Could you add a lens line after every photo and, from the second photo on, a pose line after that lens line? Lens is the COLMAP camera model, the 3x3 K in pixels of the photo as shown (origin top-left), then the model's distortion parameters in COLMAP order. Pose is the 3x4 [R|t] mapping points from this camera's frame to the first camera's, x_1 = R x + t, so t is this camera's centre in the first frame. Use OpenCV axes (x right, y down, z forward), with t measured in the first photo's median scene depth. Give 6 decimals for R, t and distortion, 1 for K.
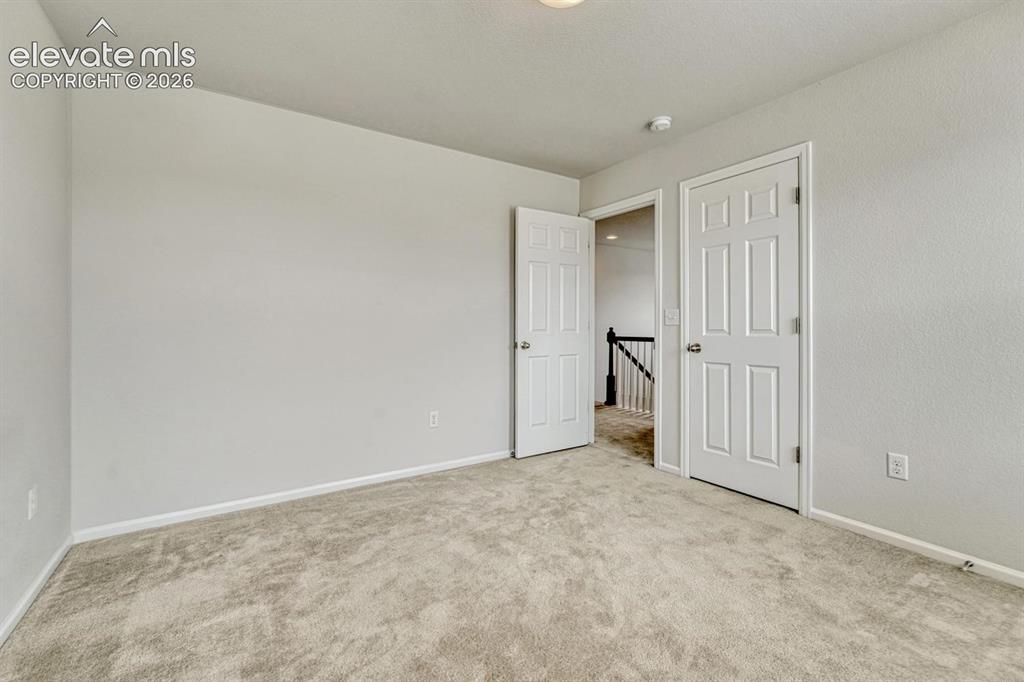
lens RADIAL K [[437.0, 0, 504.8], [0, 437.0, 330.6], [0, 0, 1]] dist [0.003940, 0.001186]
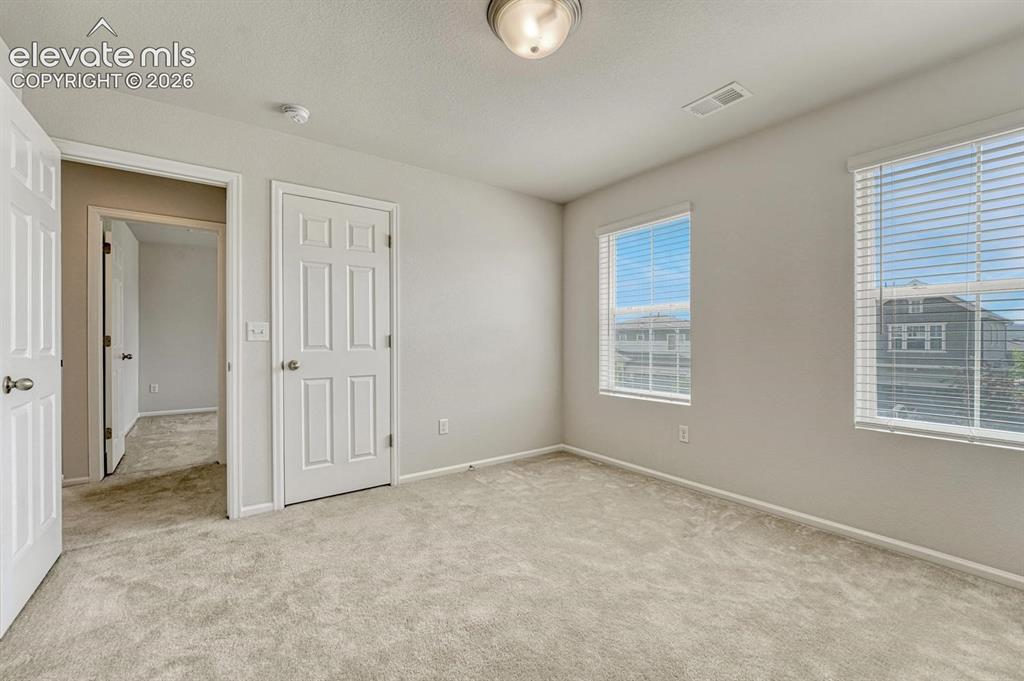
lens RADIAL K [[429.2, 0, 505.5], [0, 429.2, 342.6], [0, 0, 1]] dist [0.002522, 0.000033]
pose [[-0.040099, -0.005466, 0.999181, -0.518862], [0.012169, 0.999908, 0.005958, -0.009433], [-0.999122, 0.012398, -0.040029, 0.594774]]
